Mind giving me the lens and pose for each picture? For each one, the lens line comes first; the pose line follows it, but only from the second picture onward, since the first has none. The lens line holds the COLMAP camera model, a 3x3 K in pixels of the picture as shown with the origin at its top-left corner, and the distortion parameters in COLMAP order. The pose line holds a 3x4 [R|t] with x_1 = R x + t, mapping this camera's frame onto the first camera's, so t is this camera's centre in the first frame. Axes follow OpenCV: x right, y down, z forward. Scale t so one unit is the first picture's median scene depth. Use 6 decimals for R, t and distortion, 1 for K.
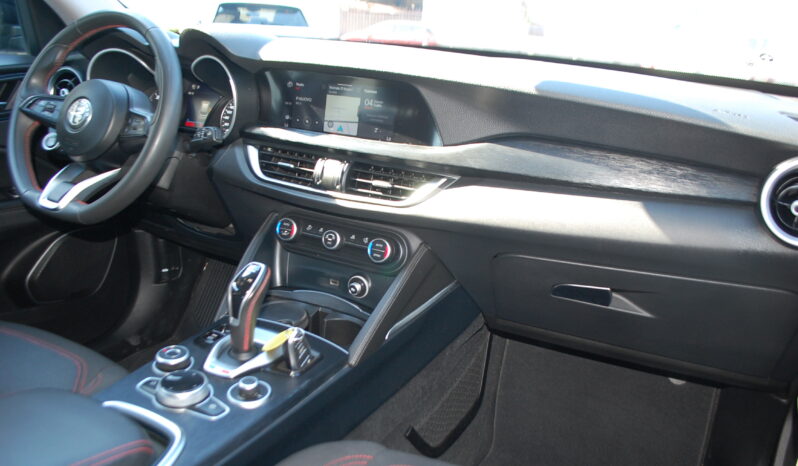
lens RADIAL K [[628.4, 0, 397.0], [0, 628.4, 266.8], [0, 0, 1]] dist [-0.079732, 0.001816]
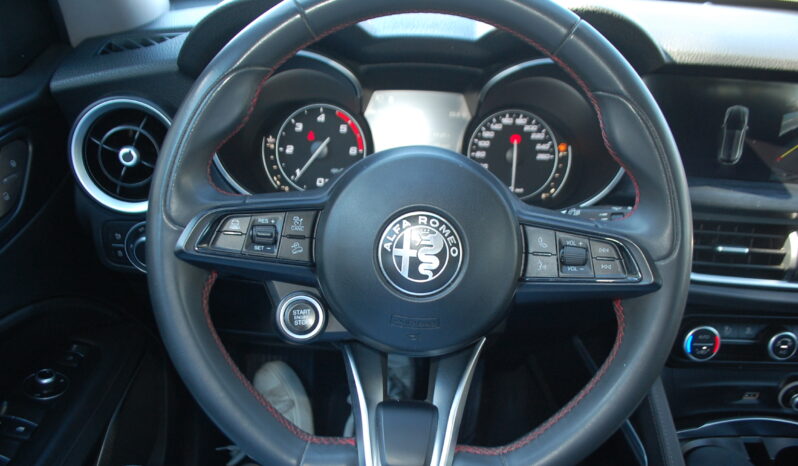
lens RADIAL K [[628.4, 0, 397.0], [0, 628.4, 266.8], [0, 0, 1]] dist [-0.079732, 0.001816]
pose [[0.897959, -0.244549, 0.365876, -0.678917], [0.178789, 0.962407, 0.204470, -0.324329], [-0.402125, -0.118192, 0.907924, 0.621483]]
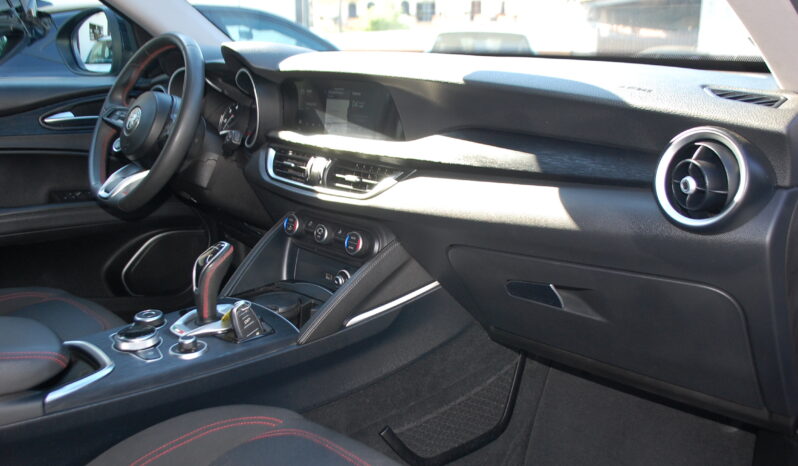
lens RADIAL K [[725.4, 0, 400.2], [0, 725.4, 257.4], [0, 0, 1]] dist [-0.046298, -0.009891]
pose [[0.938134, 0.042441, -0.343662, 0.451408], [-0.078348, 0.992739, -0.091277, 0.099800], [0.337293, 0.112556, 0.934647, -0.091497]]
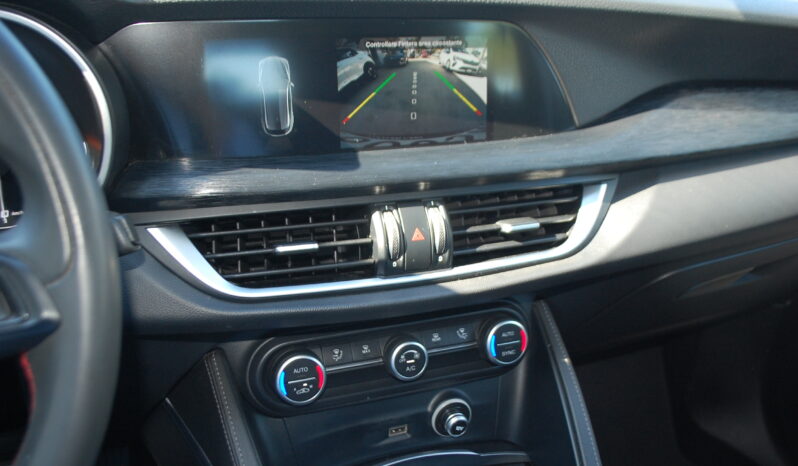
lens RADIAL K [[725.4, 0, 400.2], [0, 725.4, 257.4], [0, 0, 1]] dist [-0.046298, -0.009891]
pose [[0.668249, -0.340402, 0.661491, -0.468069], [0.263969, 0.939813, 0.216960, -0.249639], [-0.695531, 0.029630, 0.717884, 0.610501]]
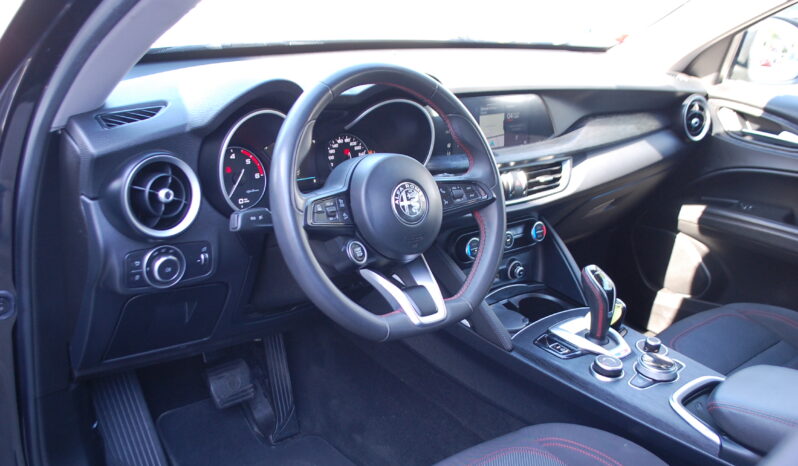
lens RADIAL K [[725.4, 0, 400.2], [0, 725.4, 257.4], [0, 0, 1]] dist [-0.046298, -0.009891]
pose [[0.405110, -0.377974, 0.832479, -1.317817], [0.284387, 0.917467, 0.278170, -0.444626], [-0.868913, 0.124057, 0.479166, 0.557423]]
